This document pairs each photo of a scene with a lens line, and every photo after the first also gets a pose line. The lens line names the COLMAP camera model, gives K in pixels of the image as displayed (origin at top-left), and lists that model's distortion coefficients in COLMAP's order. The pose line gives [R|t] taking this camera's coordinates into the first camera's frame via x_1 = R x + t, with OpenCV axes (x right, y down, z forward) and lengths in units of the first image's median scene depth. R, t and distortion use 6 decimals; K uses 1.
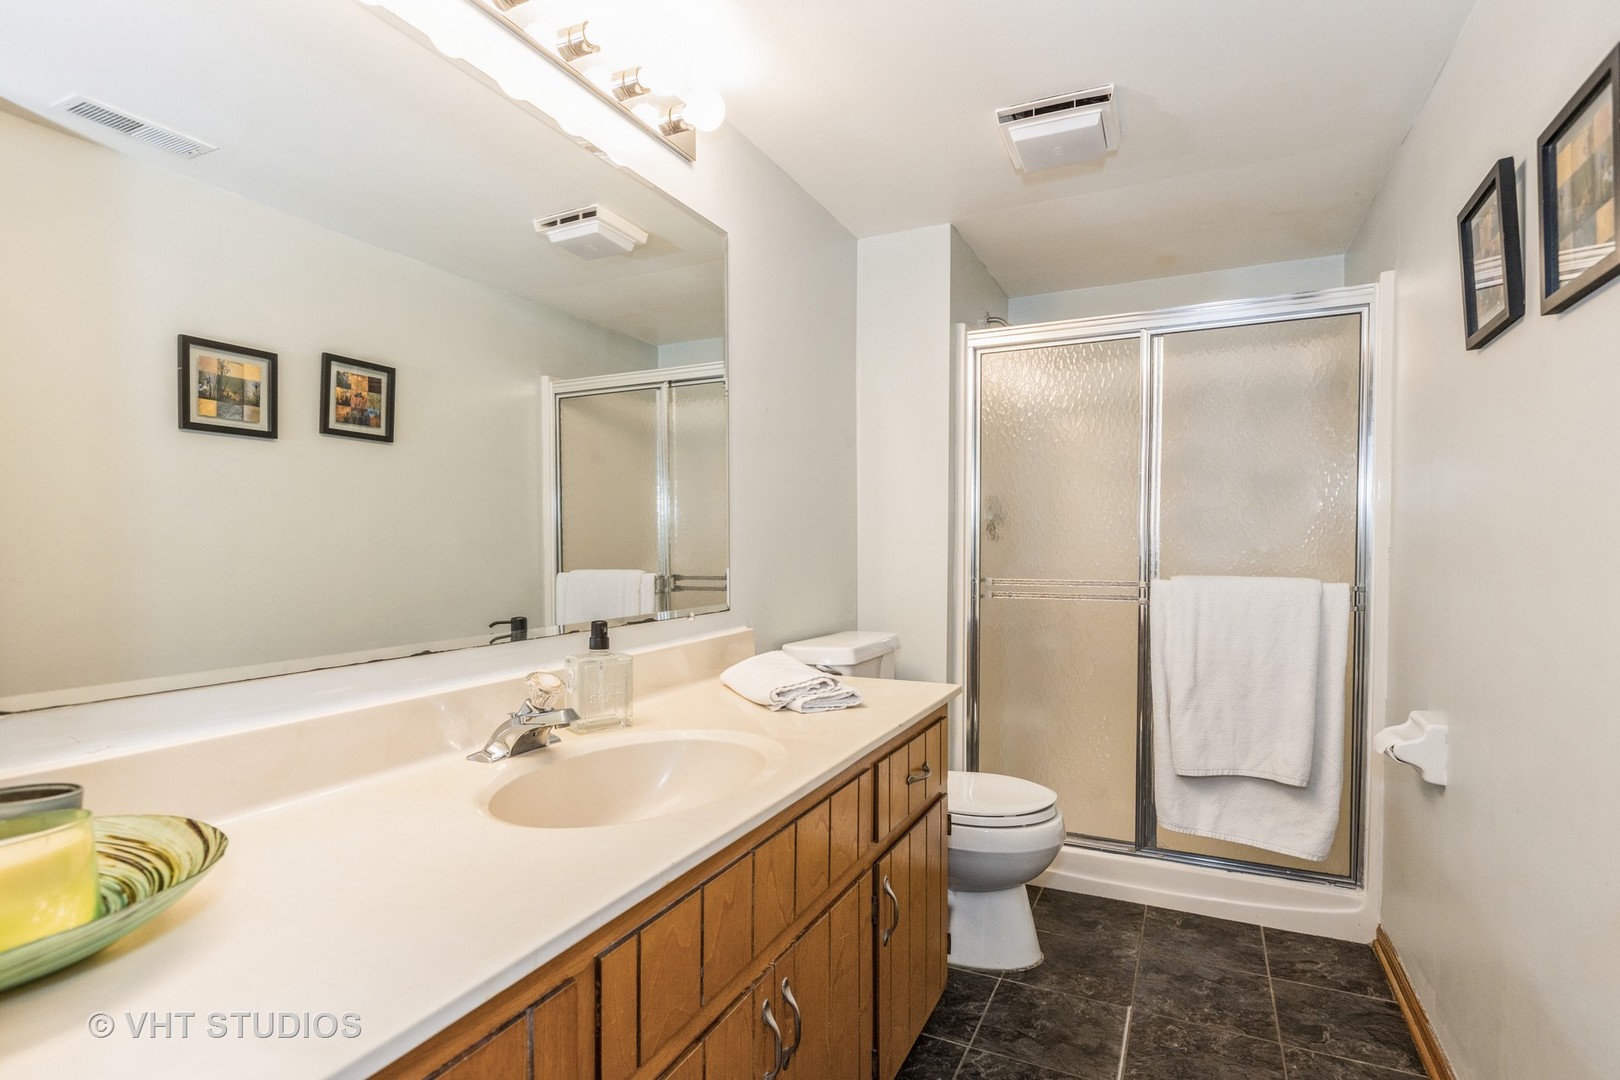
lens RADIAL K [[817.1, 0, 808.0], [0, 817.1, 544.0], [0, 0, 1]] dist [-0.017879, -0.000143]
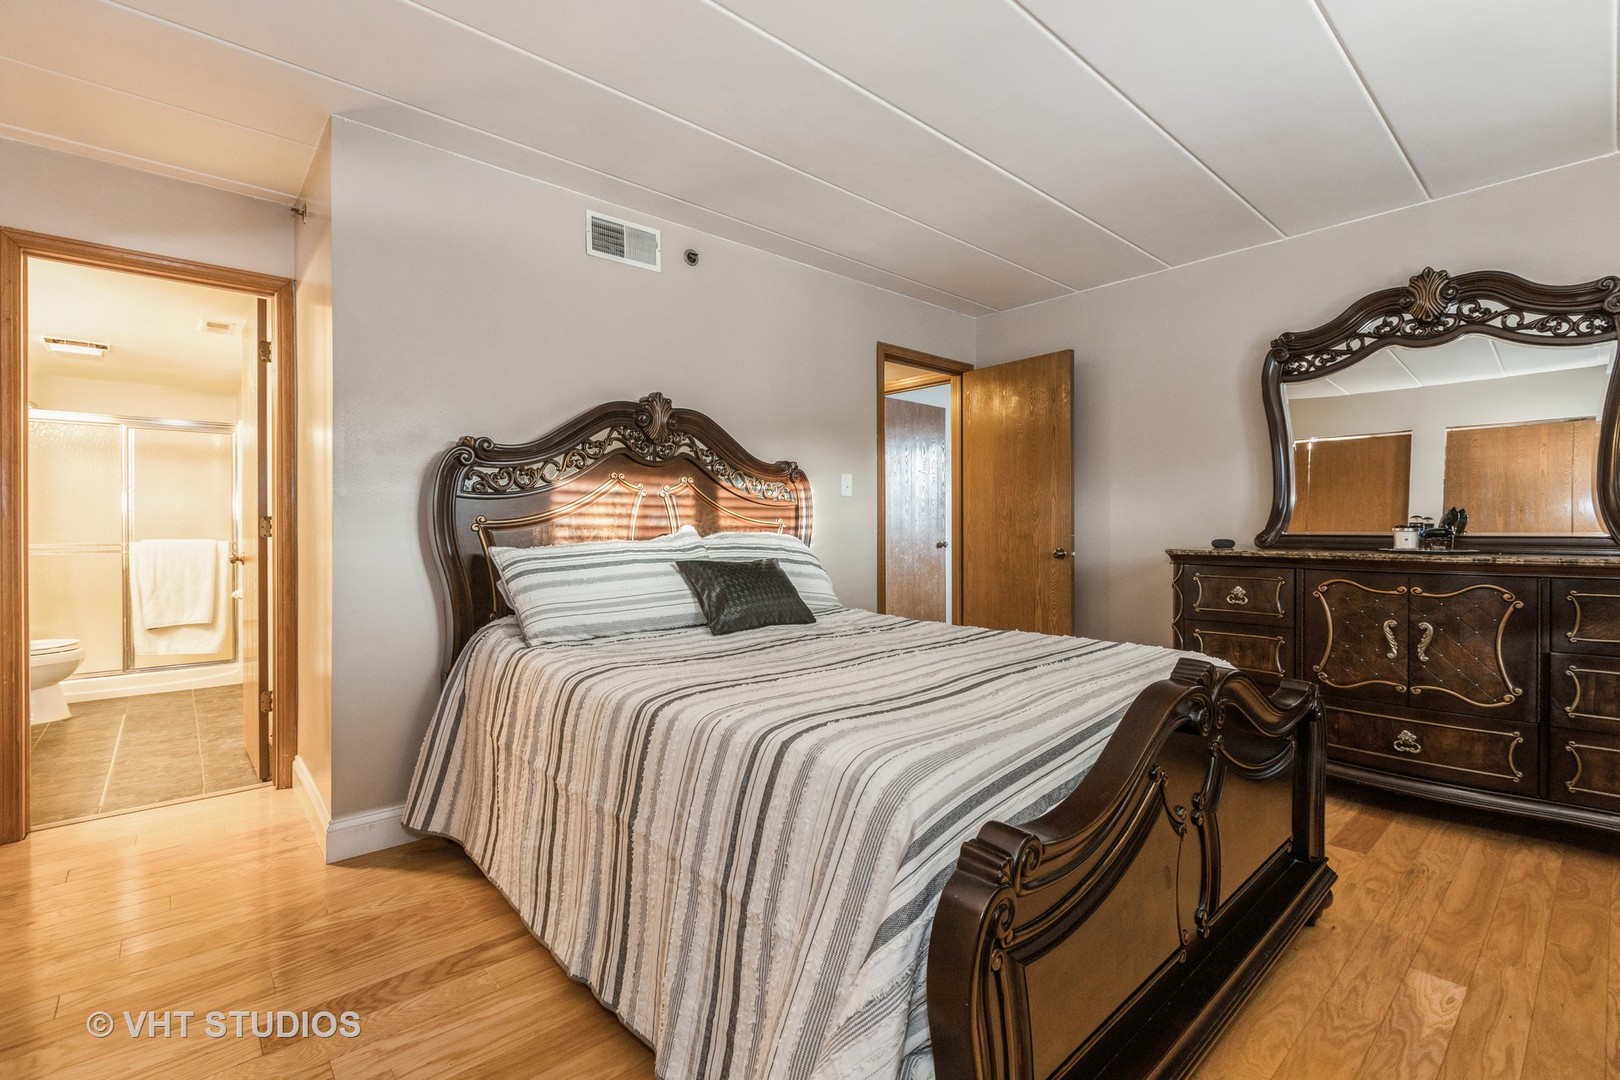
lens RADIAL K [[725.4, 0, 811.7], [0, 725.4, 534.0], [0, 0, 1]] dist [-0.003681, -0.000528]
pose [[0.400278, -0.011439, 0.916322, -0.633765], [0.003596, 0.999934, 0.010912, 0.009592], [-0.916387, -0.001073, 0.400293, -1.479804]]
